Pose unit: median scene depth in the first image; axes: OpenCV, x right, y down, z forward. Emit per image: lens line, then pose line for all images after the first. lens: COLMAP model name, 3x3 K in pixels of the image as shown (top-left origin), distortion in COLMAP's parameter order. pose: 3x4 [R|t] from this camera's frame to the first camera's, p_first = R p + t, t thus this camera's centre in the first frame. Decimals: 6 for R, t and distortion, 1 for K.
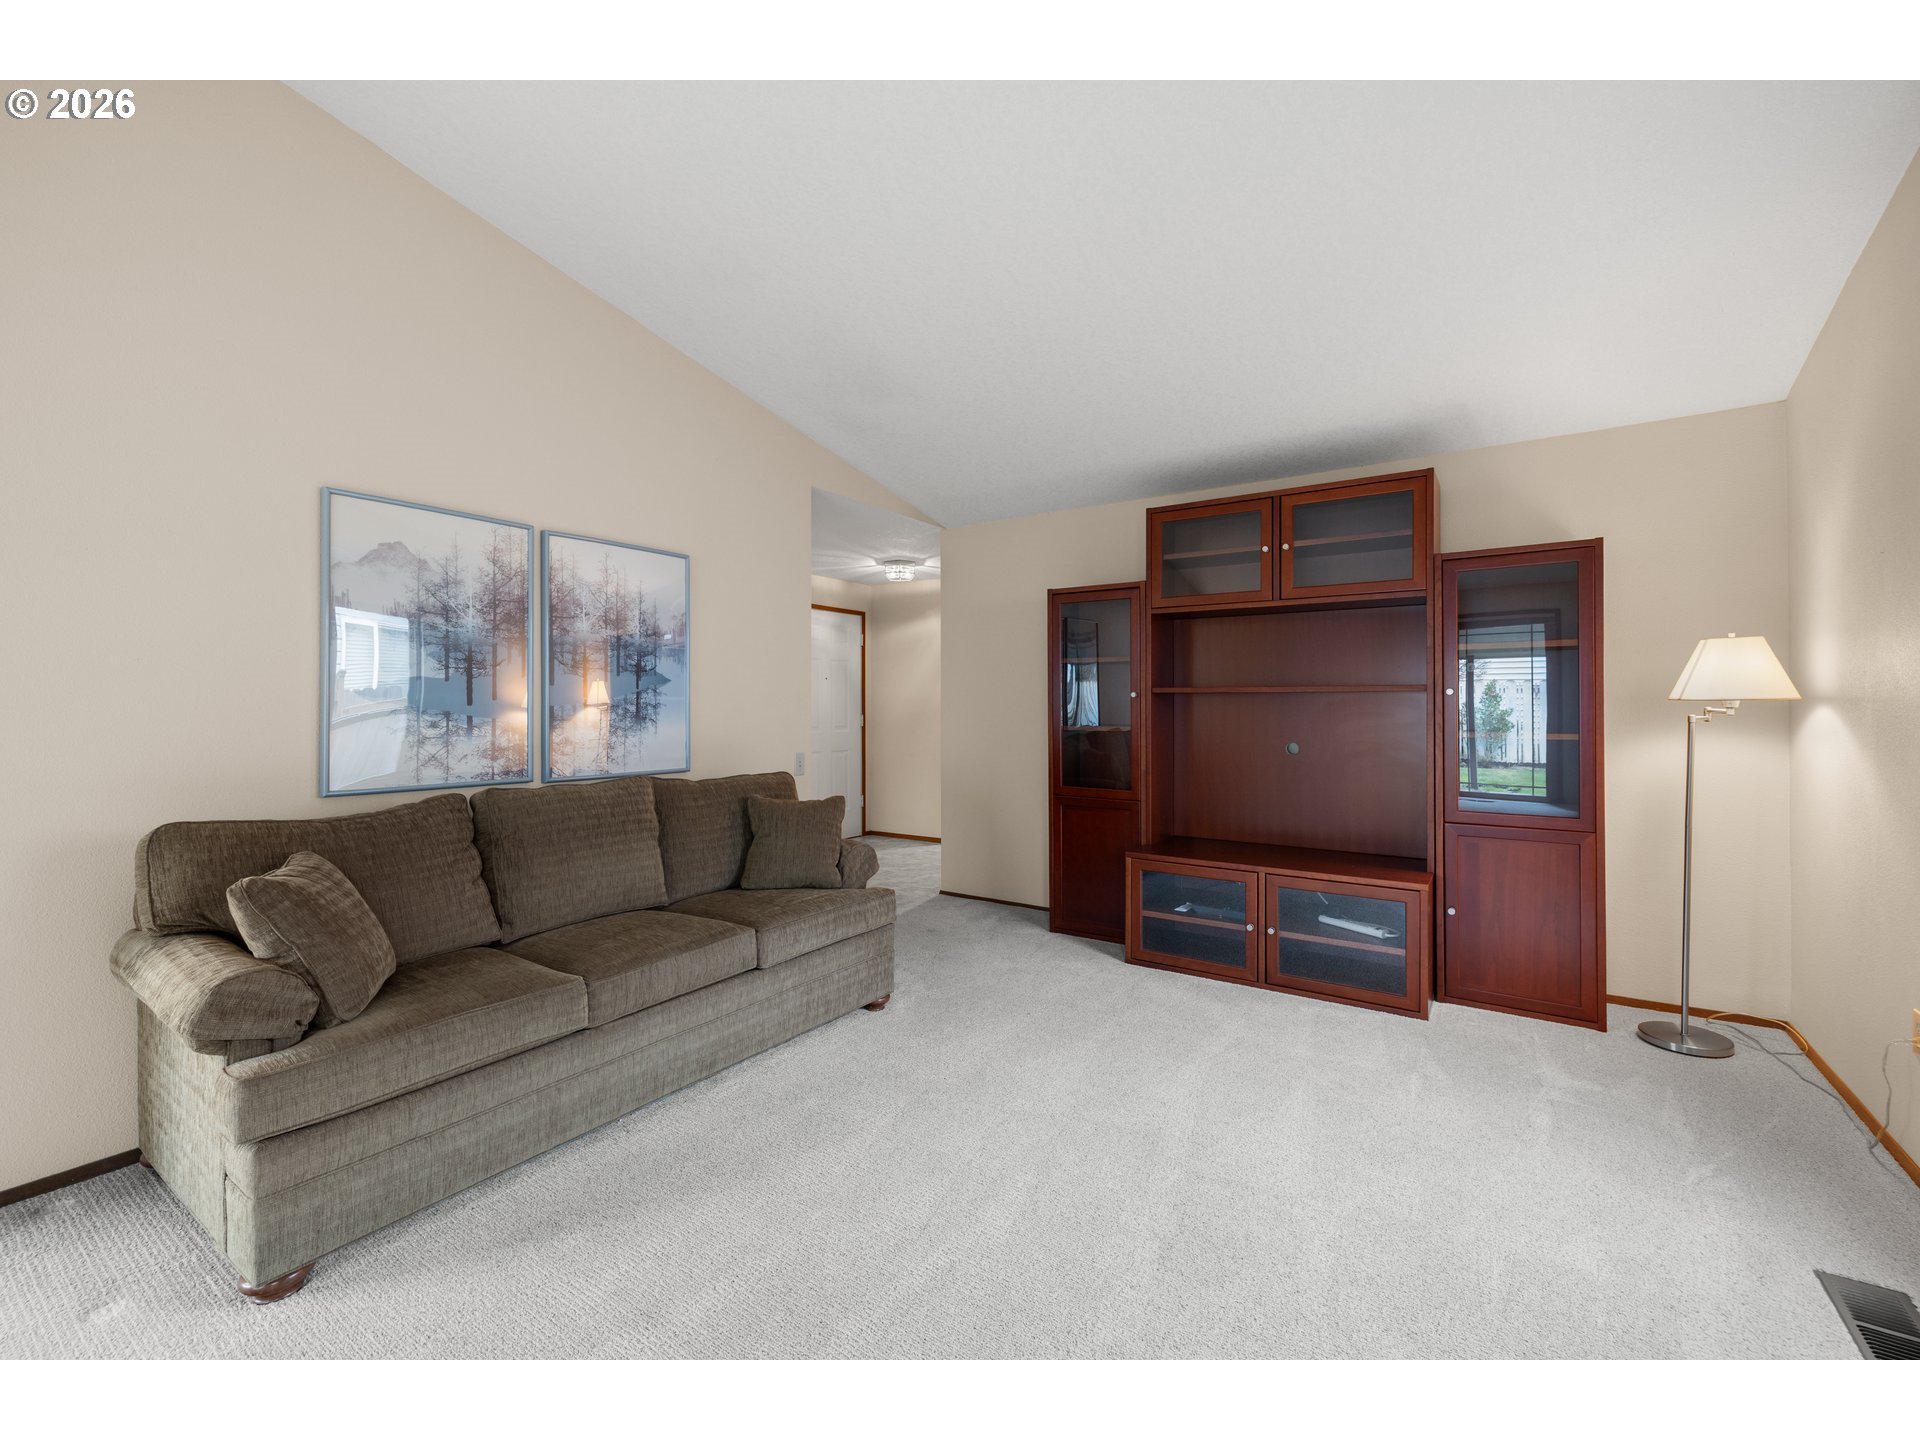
lens RADIAL K [[805.4, 0, 959.6], [0, 805.4, 716.2], [0, 0, 1]] dist [-0.000827, -0.000458]
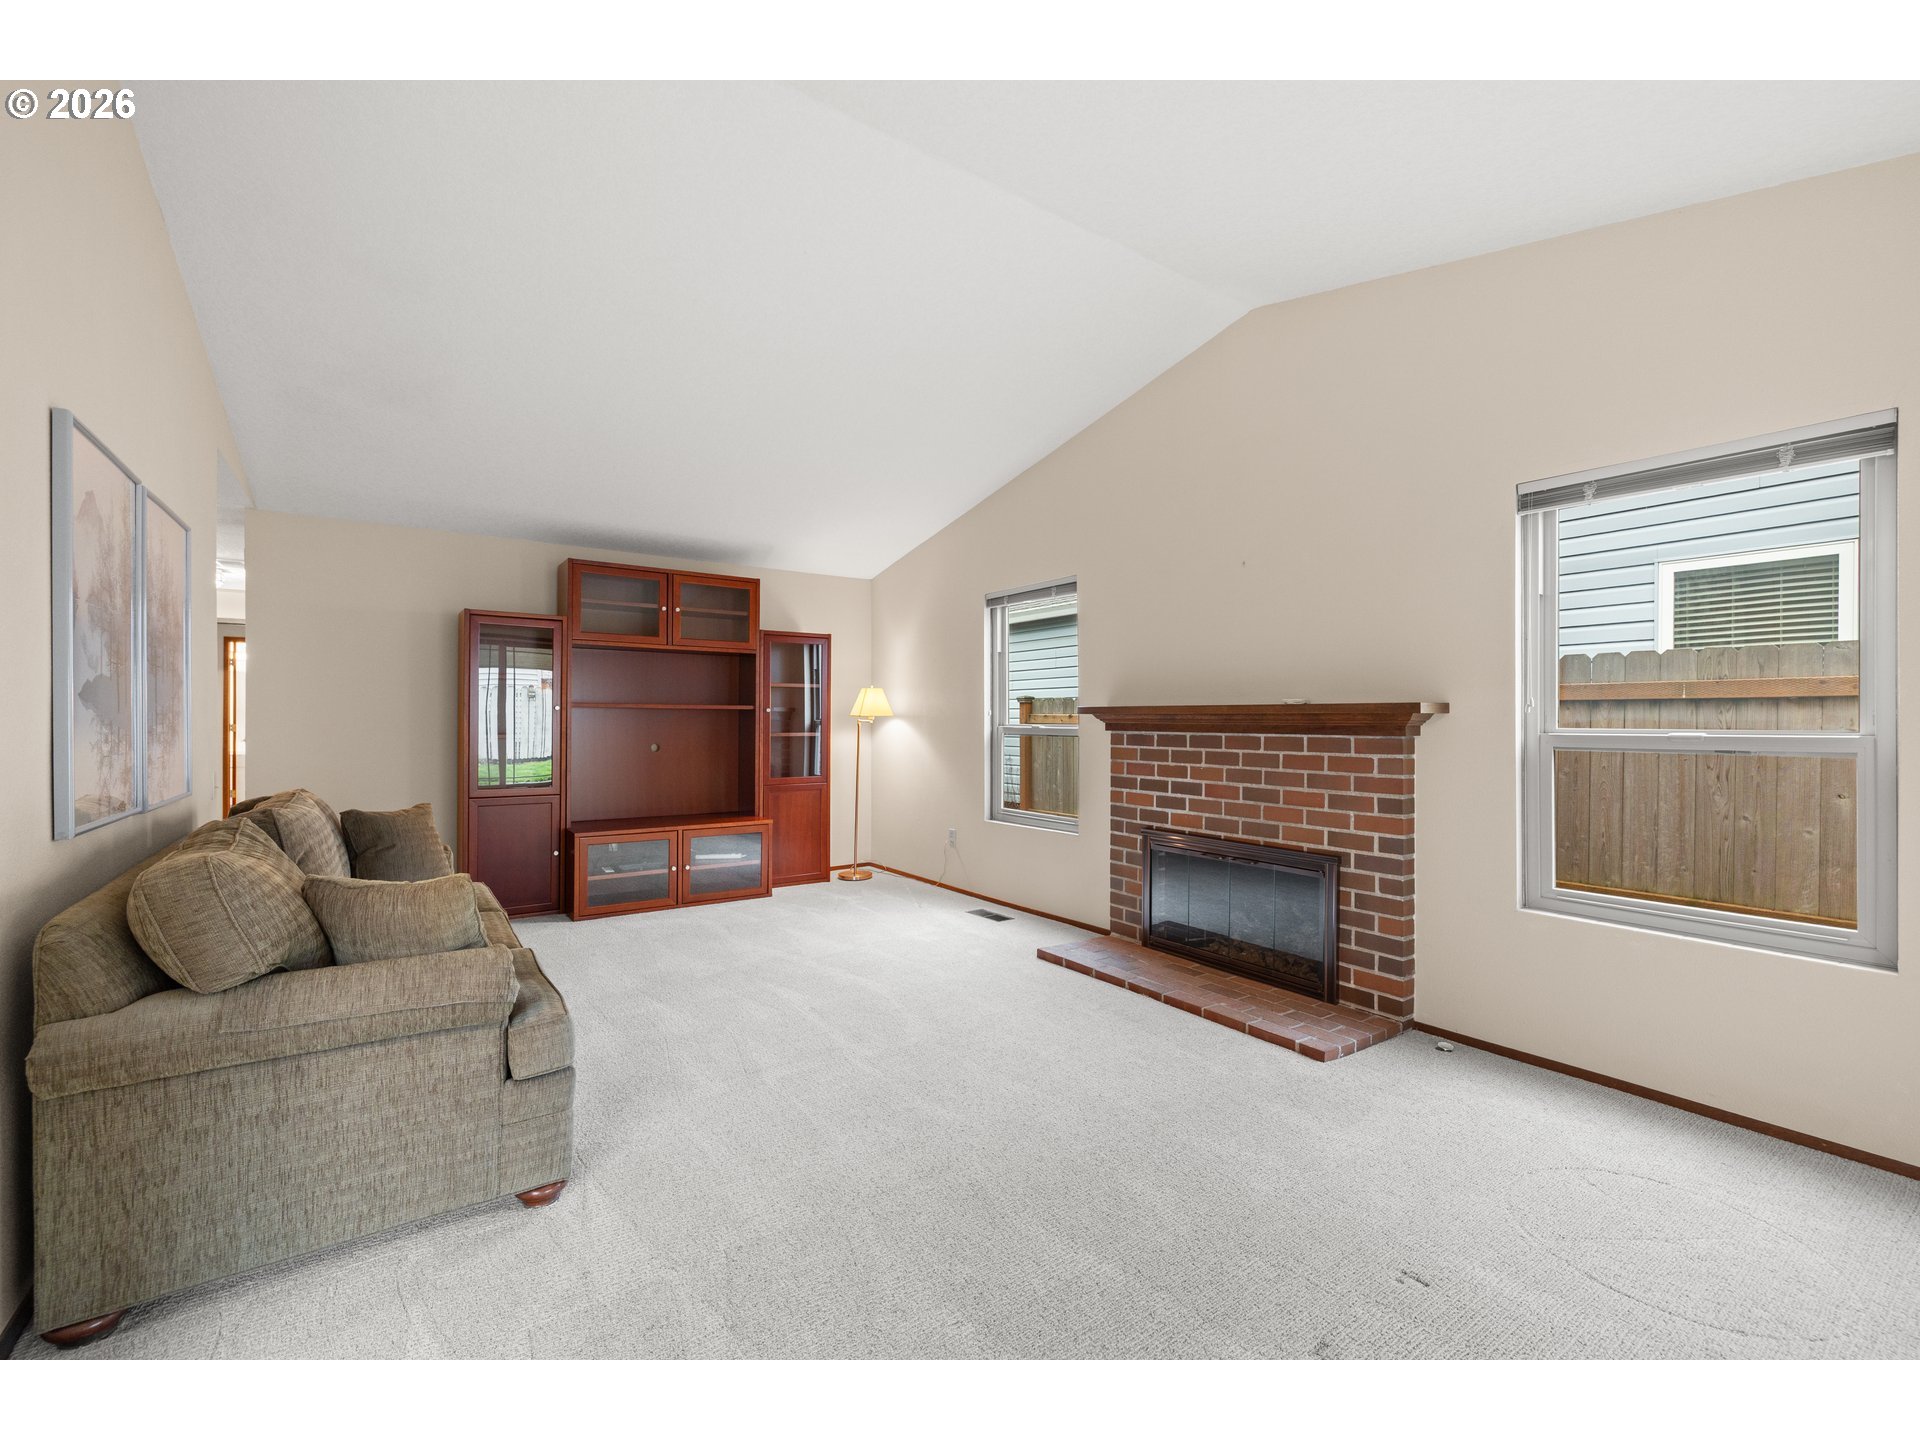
lens RADIAL K [[805.4, 0, 959.6], [0, 805.4, 716.2], [0, 0, 1]] dist [-0.000827, -0.000458]
pose [[0.372247, 0.004467, 0.928123, -0.894695], [0.000796, 0.999987, -0.005133, -0.007698], [-0.928133, 0.002650, 0.372238, -0.035119]]
